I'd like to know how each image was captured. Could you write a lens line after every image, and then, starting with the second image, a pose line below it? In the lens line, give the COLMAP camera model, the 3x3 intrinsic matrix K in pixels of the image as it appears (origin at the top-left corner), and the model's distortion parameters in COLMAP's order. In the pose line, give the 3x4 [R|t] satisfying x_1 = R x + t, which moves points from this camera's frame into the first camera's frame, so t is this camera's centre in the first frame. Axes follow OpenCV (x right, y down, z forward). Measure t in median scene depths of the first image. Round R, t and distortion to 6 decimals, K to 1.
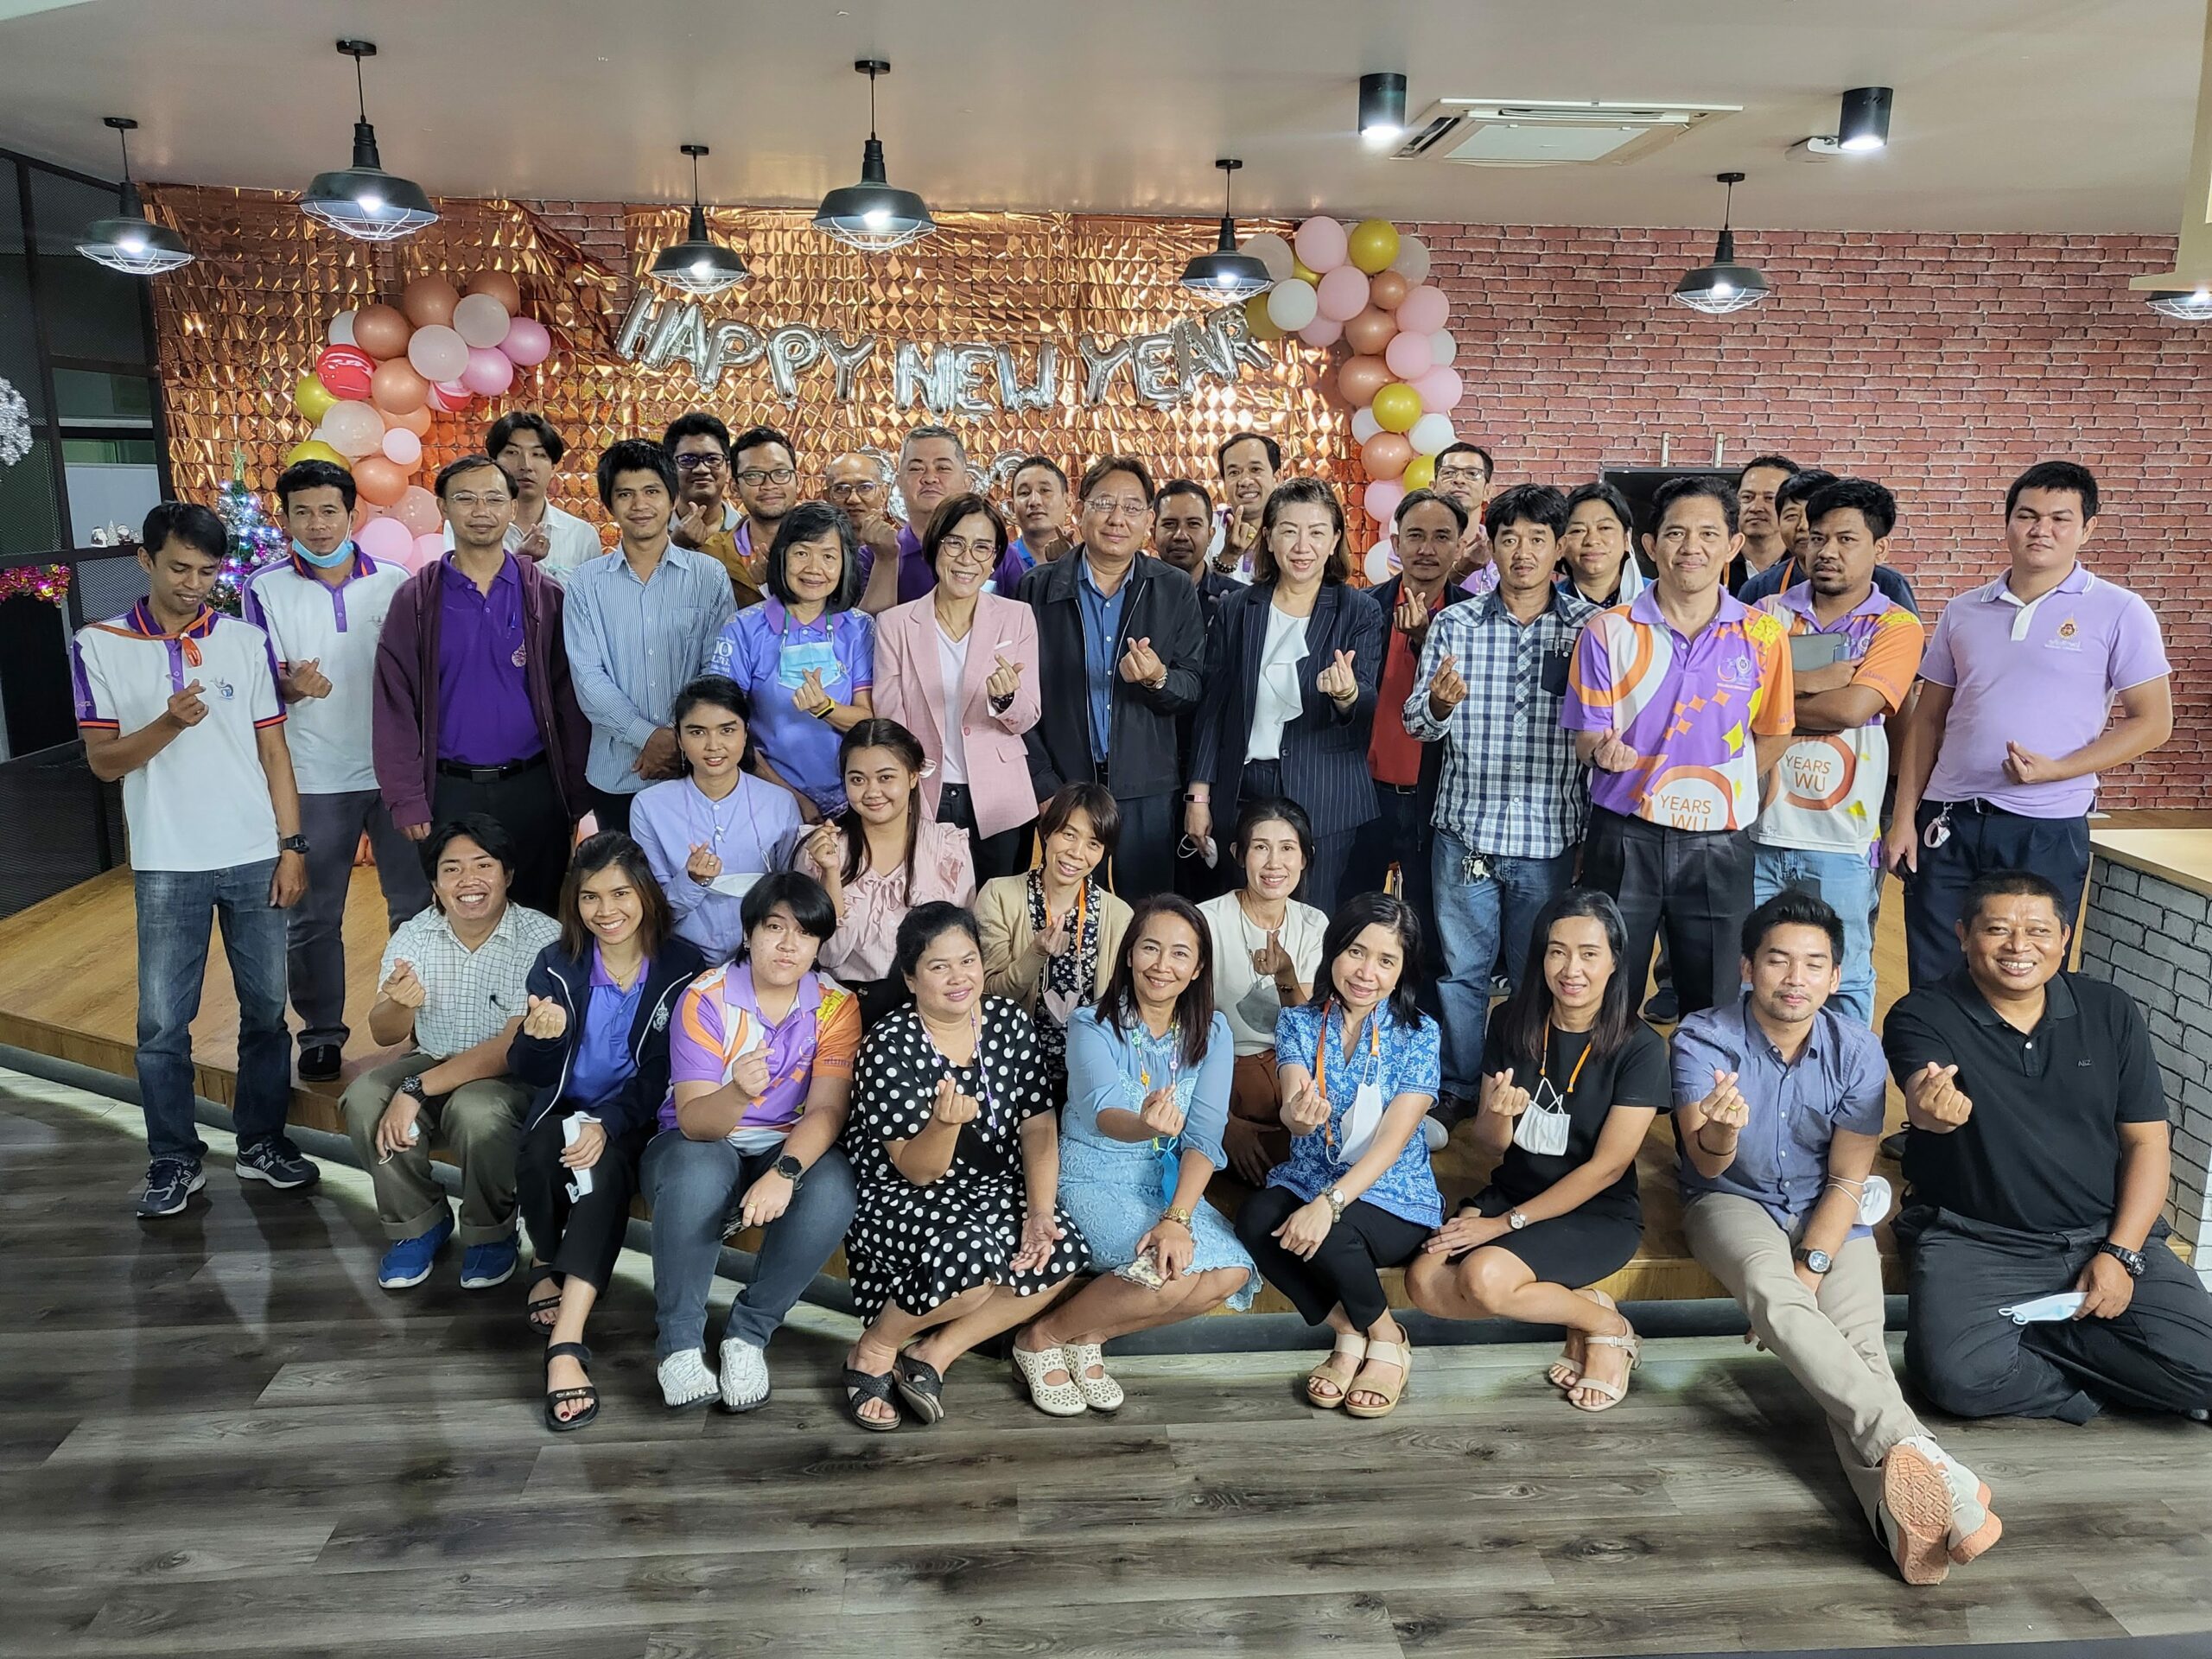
lens RADIAL K [[1745.6, 0, 1112.2], [0, 1745.6, 821.5], [0, 0, 1]] dist [-0.027092, 0.086267]
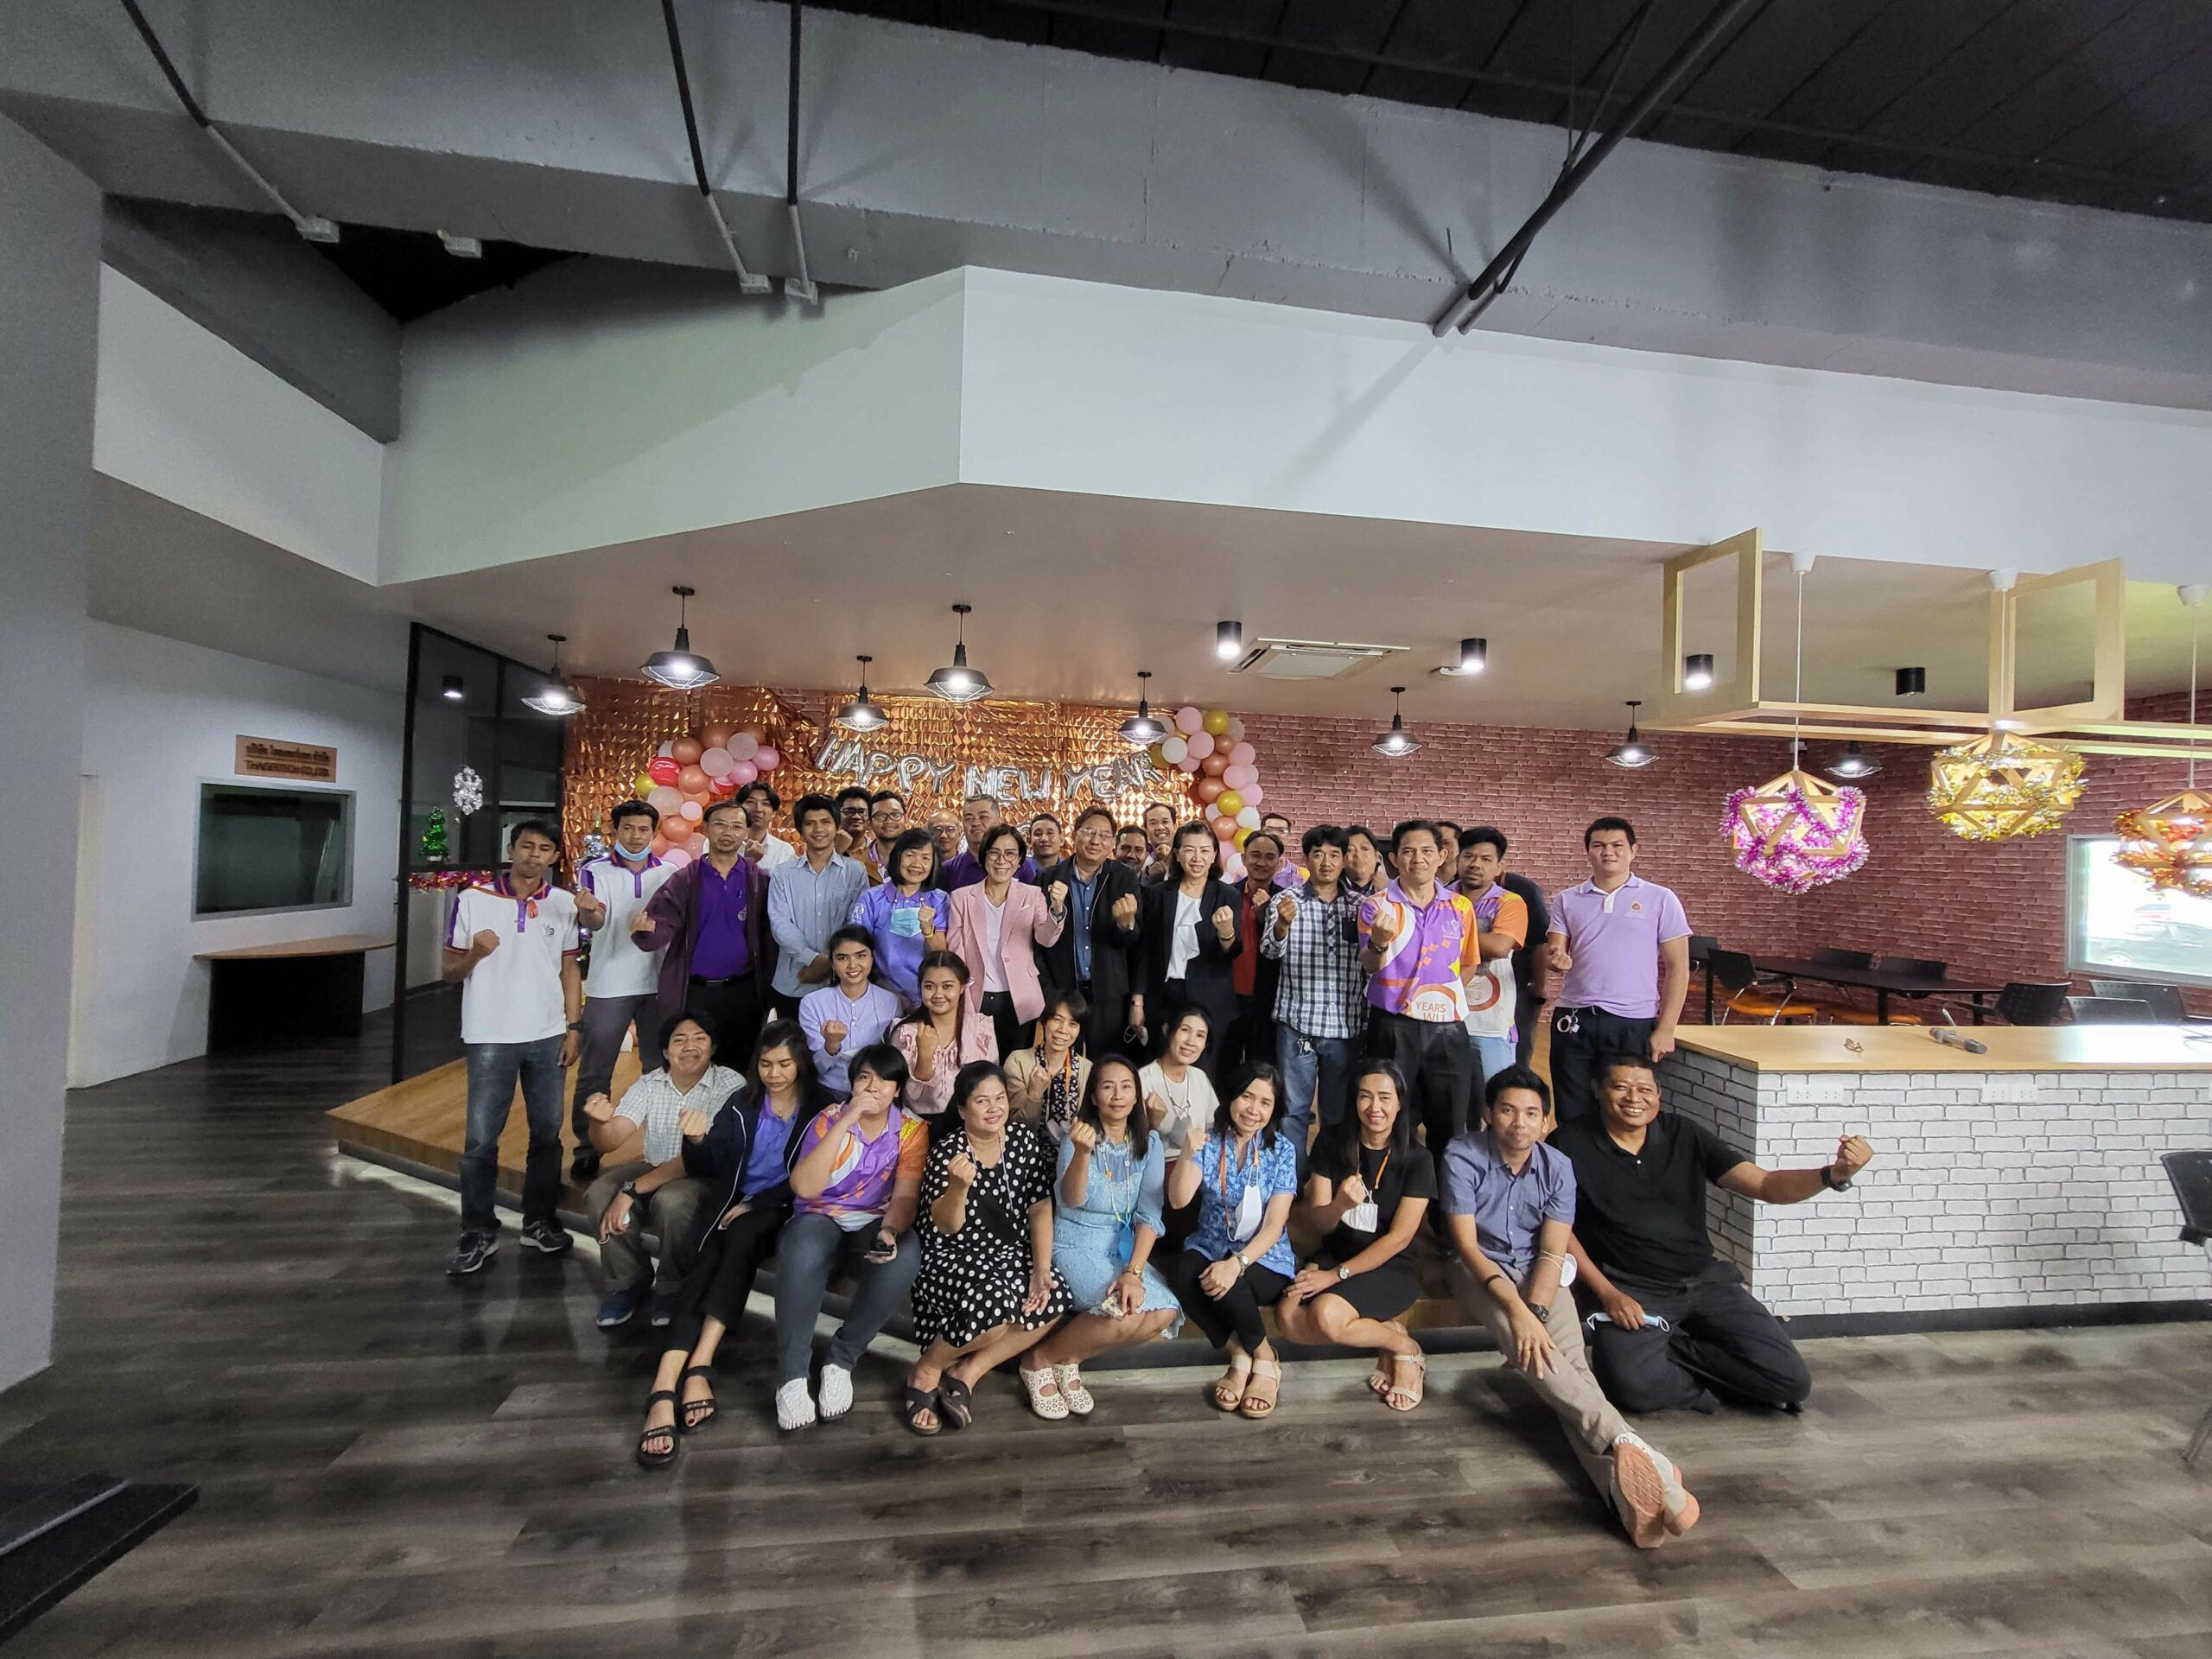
lens RADIAL K [[881.9, 0, 1115.2], [0, 881.9, 838.3], [0, 0, 1]] dist [0.005552, -0.000270]
pose [[0.998451, 0.018968, 0.052306, -0.020552], [-0.007247, 0.976424, -0.215741, 0.017480], [-0.055165, 0.215027, 0.975049, 0.136927]]
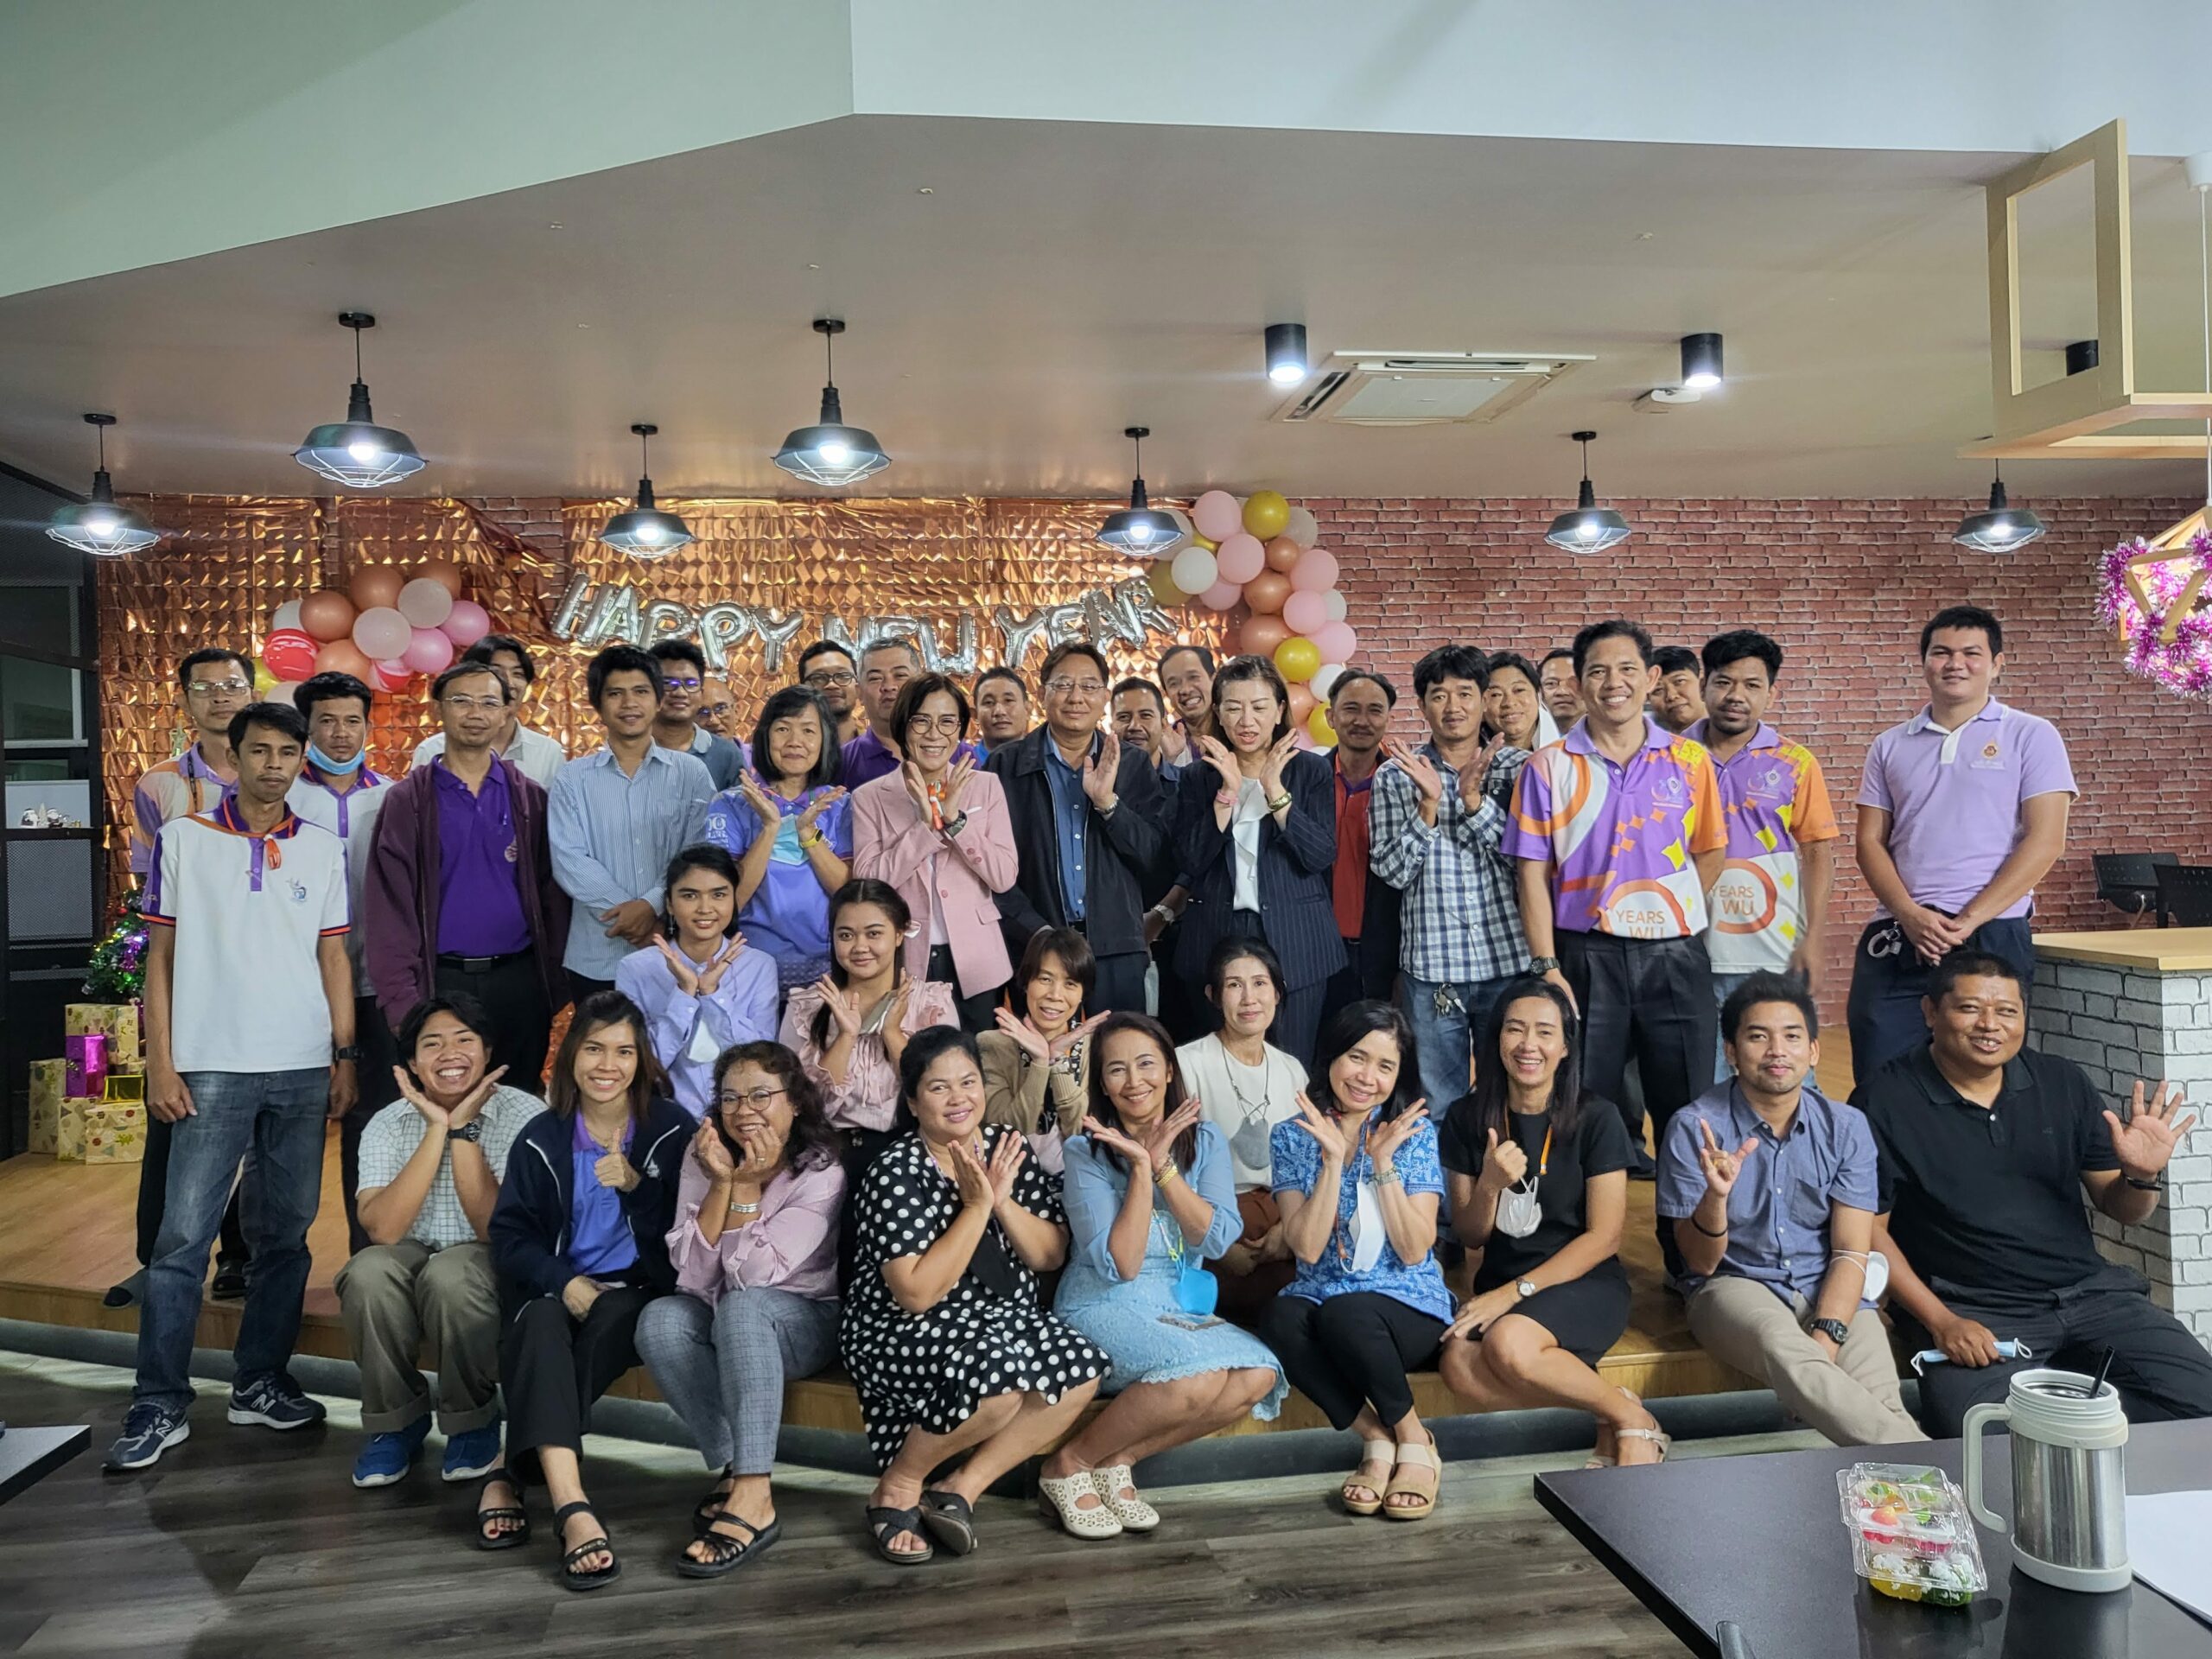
lens RADIAL K [[1745.6, 0, 1104.6], [0, 1745.6, 804.9], [0, 0, 1]] dist [-0.027092, 0.086267]
pose [[0.996447, -0.040043, 0.074100, -0.069639], [0.054786, 0.976358, -0.209103, 0.125190], [-0.063975, 0.212419, 0.975082, -0.029024]]
